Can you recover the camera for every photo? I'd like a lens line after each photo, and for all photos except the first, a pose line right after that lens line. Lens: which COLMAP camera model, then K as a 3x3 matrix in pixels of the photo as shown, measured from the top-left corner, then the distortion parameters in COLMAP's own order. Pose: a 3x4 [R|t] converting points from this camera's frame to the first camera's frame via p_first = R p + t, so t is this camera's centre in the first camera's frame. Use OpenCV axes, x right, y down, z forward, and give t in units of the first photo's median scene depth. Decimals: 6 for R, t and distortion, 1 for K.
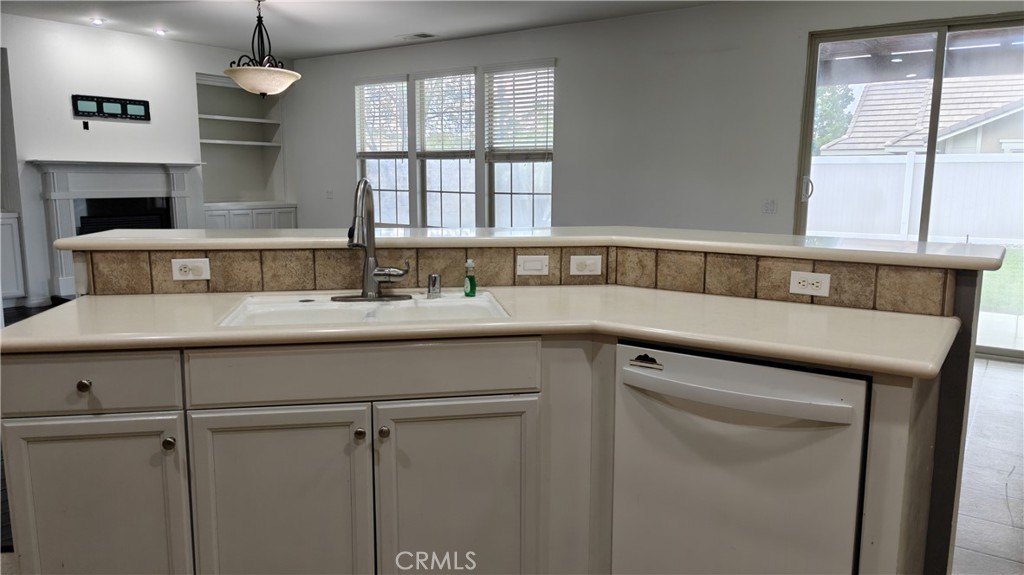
lens RADIAL K [[714.1, 0, 512.0], [0, 714.1, 287.5], [0, 0, 1]] dist [0.000094, -0.001022]
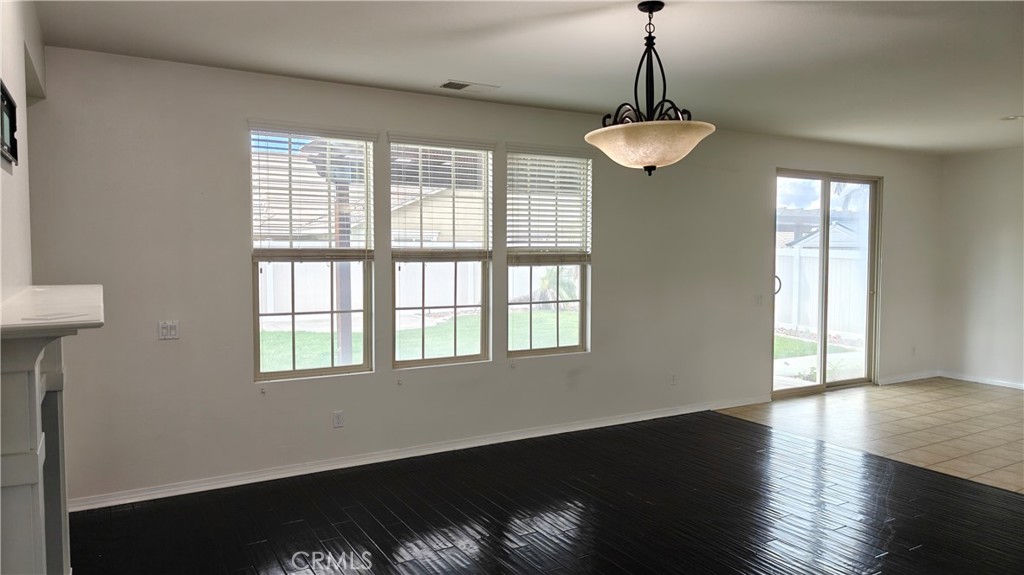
lens RADIAL K [[714.1, 0, 512.0], [0, 714.1, 287.5], [0, 0, 1]] dist [0.000094, -0.001022]
pose [[0.408387, -0.048246, 0.911533, -0.727350], [0.145339, 0.989300, -0.012754, -0.140462], [-0.901164, 0.137690, 0.411029, 0.676518]]
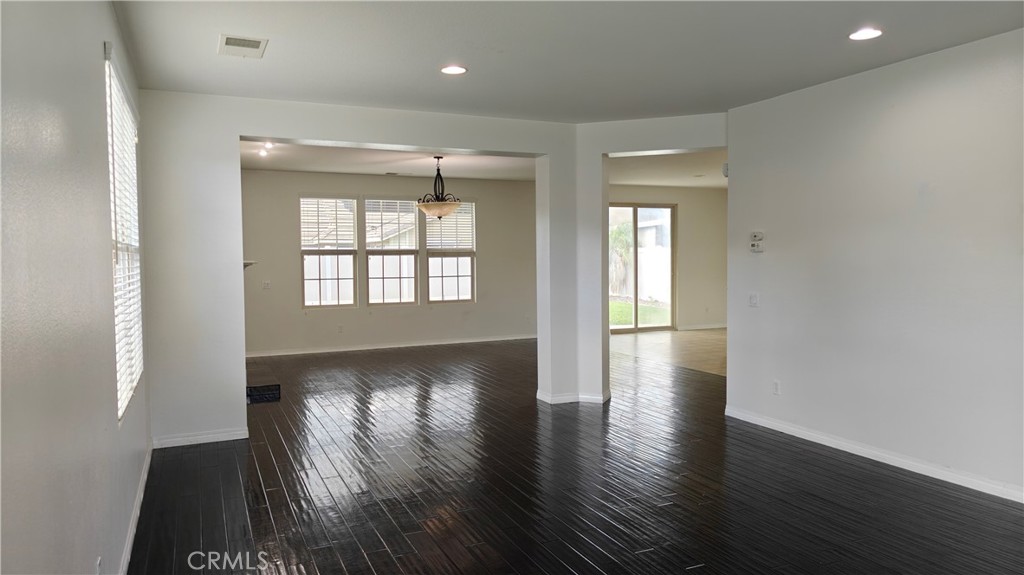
lens RADIAL K [[714.1, 0, 512.0], [0, 714.1, 287.5], [0, 0, 1]] dist [0.000094, -0.001022]
pose [[0.511750, -0.049602, 0.857701, -1.247696], [0.142518, 0.989401, -0.027816, -0.042596], [-0.847231, 0.136473, 0.513396, 0.067412]]
